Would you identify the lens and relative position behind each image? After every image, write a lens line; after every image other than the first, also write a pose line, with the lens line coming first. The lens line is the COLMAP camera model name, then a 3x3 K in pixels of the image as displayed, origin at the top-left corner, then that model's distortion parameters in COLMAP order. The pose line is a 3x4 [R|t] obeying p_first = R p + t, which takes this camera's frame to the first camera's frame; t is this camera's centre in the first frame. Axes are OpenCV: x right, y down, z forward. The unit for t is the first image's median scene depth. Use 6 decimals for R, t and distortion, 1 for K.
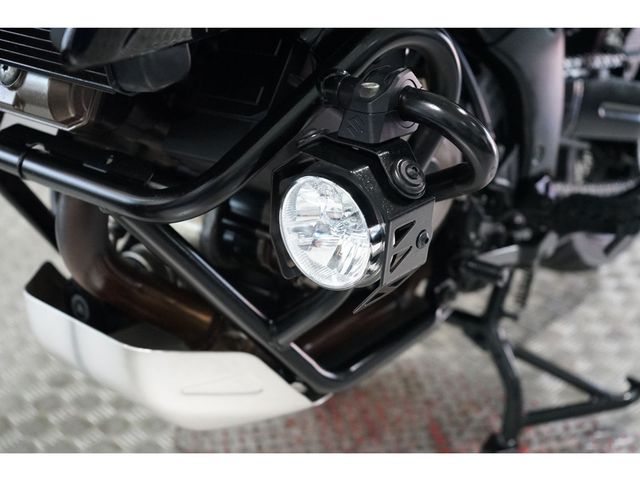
lens RADIAL K [[918.6, 0, 321.0], [0, 918.6, 239.8], [0, 0, 1]] dist [0.008405, 0.000000]
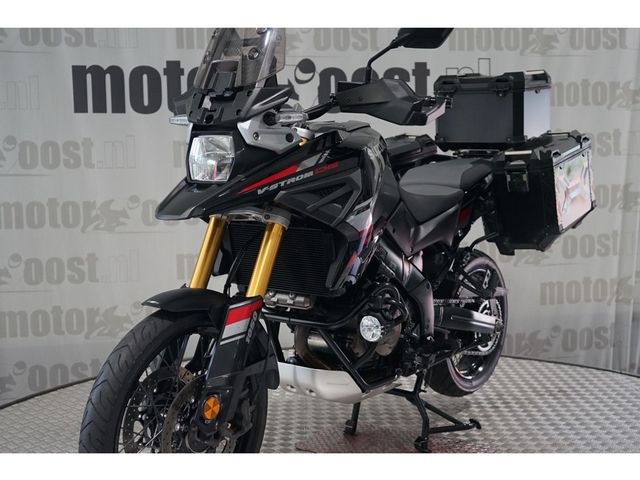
lens RADIAL K [[918.6, 0, 321.3], [0, 918.6, 239.6], [0, 0, 1]] dist [0.008405, 0.000000]
pose [[0.998773, 0.001028, 0.049511, -0.252490], [0.013814, 0.954314, -0.298486, 0.501962], [-0.047556, 0.298804, 0.953129, -1.872929]]
